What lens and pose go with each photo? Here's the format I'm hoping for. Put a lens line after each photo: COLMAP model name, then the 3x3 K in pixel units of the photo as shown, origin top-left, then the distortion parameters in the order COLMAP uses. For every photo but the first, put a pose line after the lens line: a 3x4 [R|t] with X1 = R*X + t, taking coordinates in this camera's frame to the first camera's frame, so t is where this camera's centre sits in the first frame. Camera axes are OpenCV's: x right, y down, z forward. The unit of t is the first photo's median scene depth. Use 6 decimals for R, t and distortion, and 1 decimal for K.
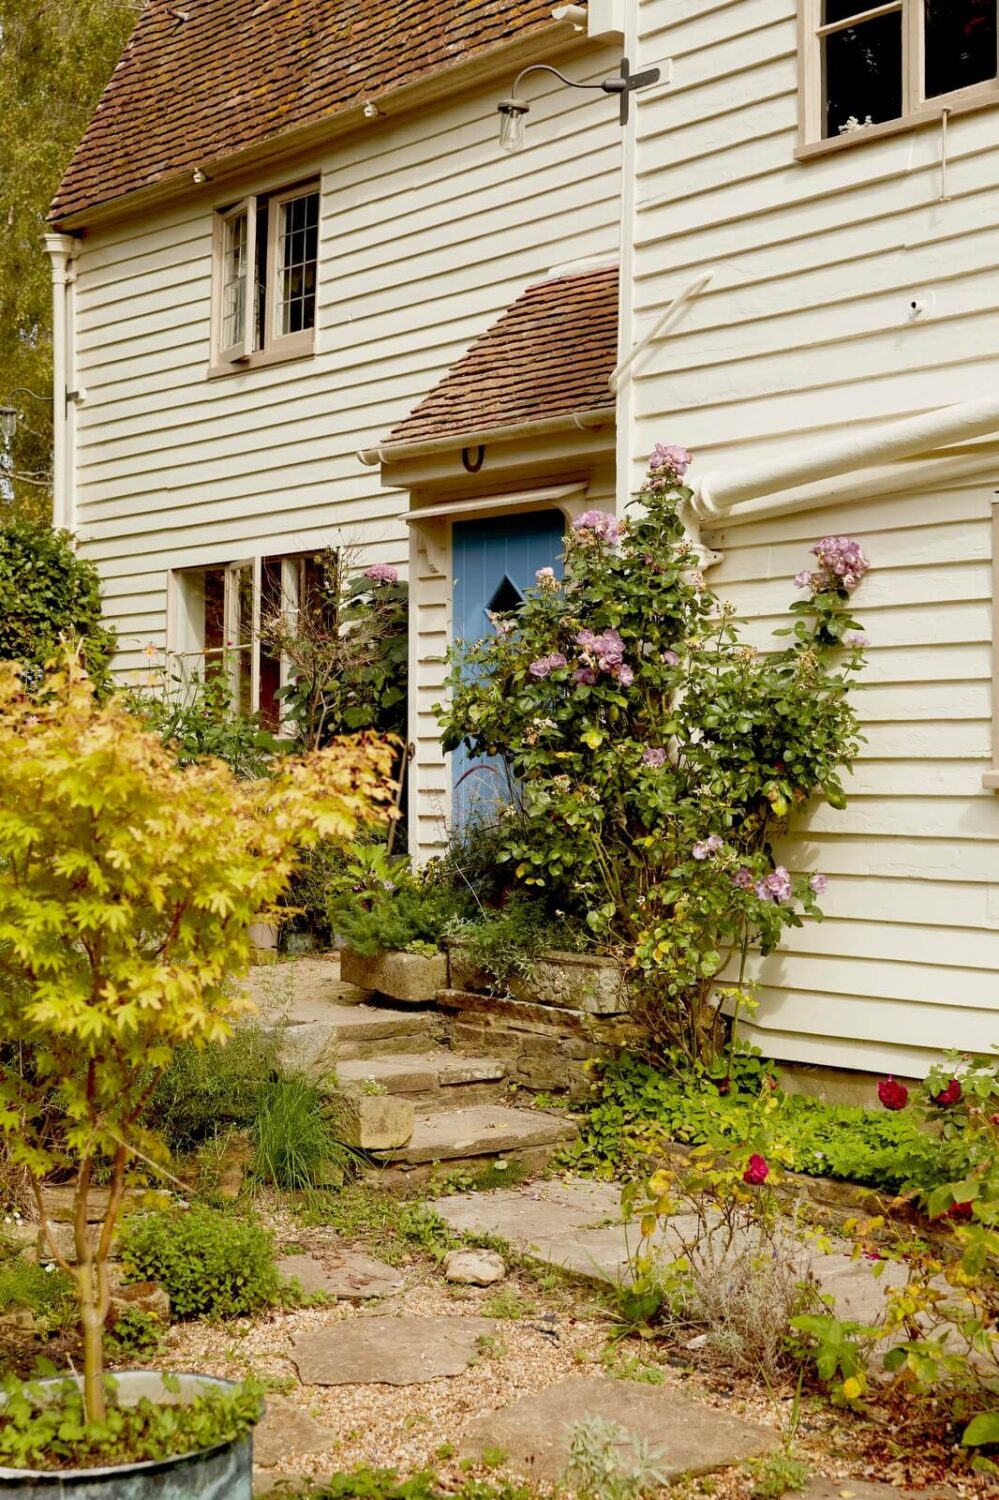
lens RADIAL K [[2308.4, 0, 499.5], [0, 2308.4, 749.2], [0, 0, 1]] dist [-0.003093, 0.000000]
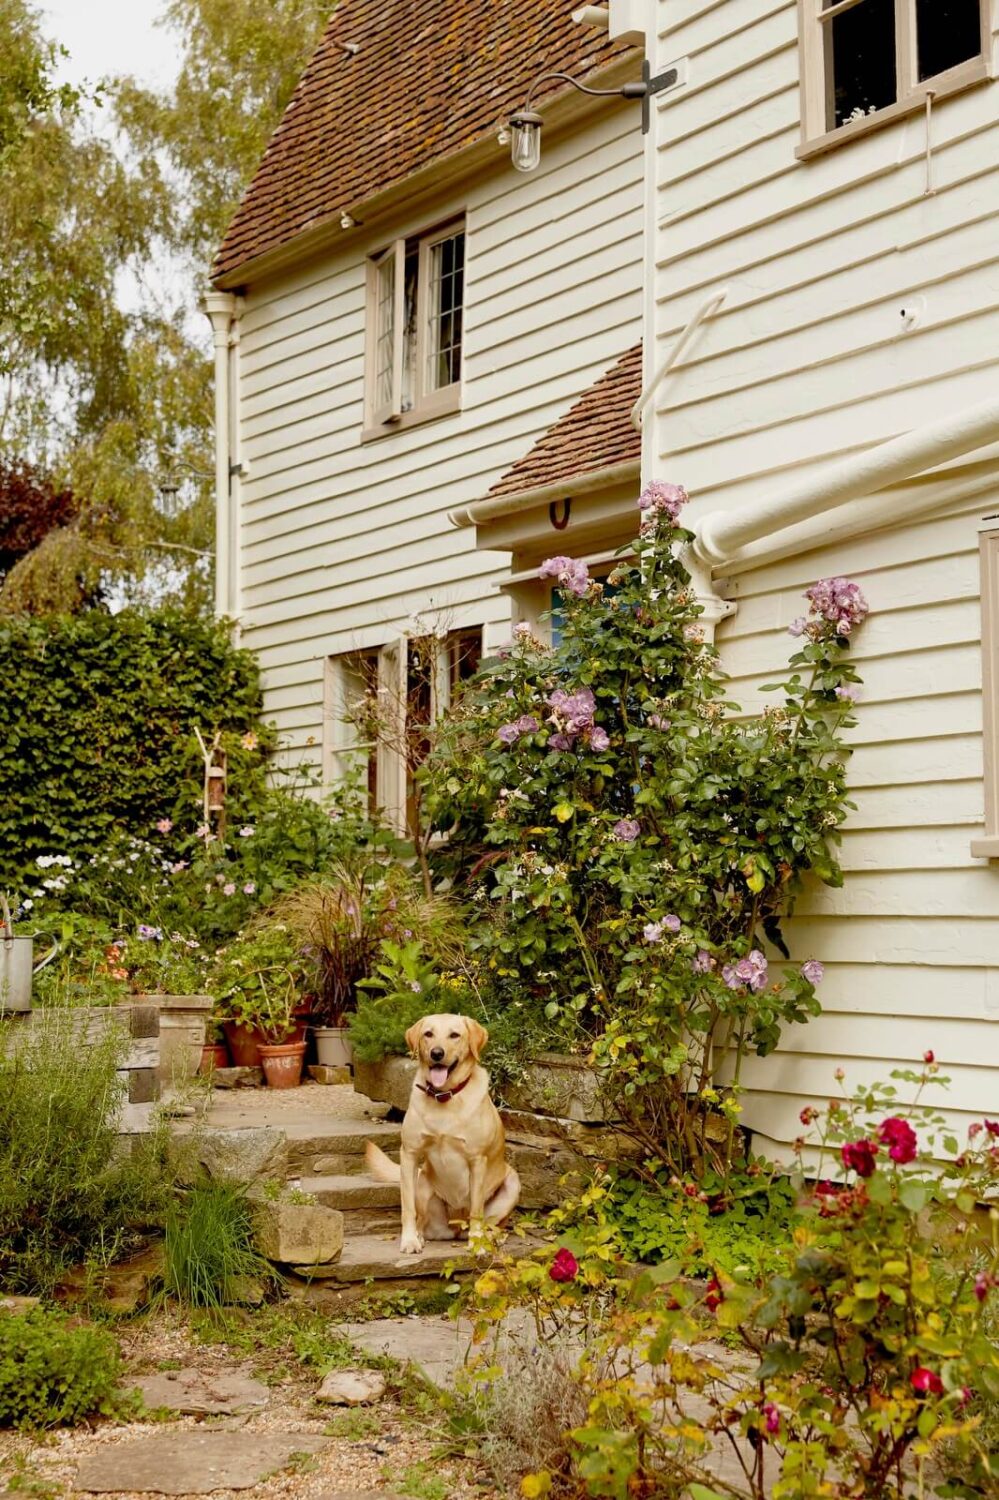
lens RADIAL K [[2704.4, 0, 500.1], [0, 2704.4, 751.5], [0, 0, 1]] dist [-0.013252, 0.000000]
pose [[0.983860, -0.017060, -0.178128, 0.195767], [0.007804, 0.998589, -0.052530, 0.026315], [0.178772, 0.050292, 0.982604, -0.032952]]
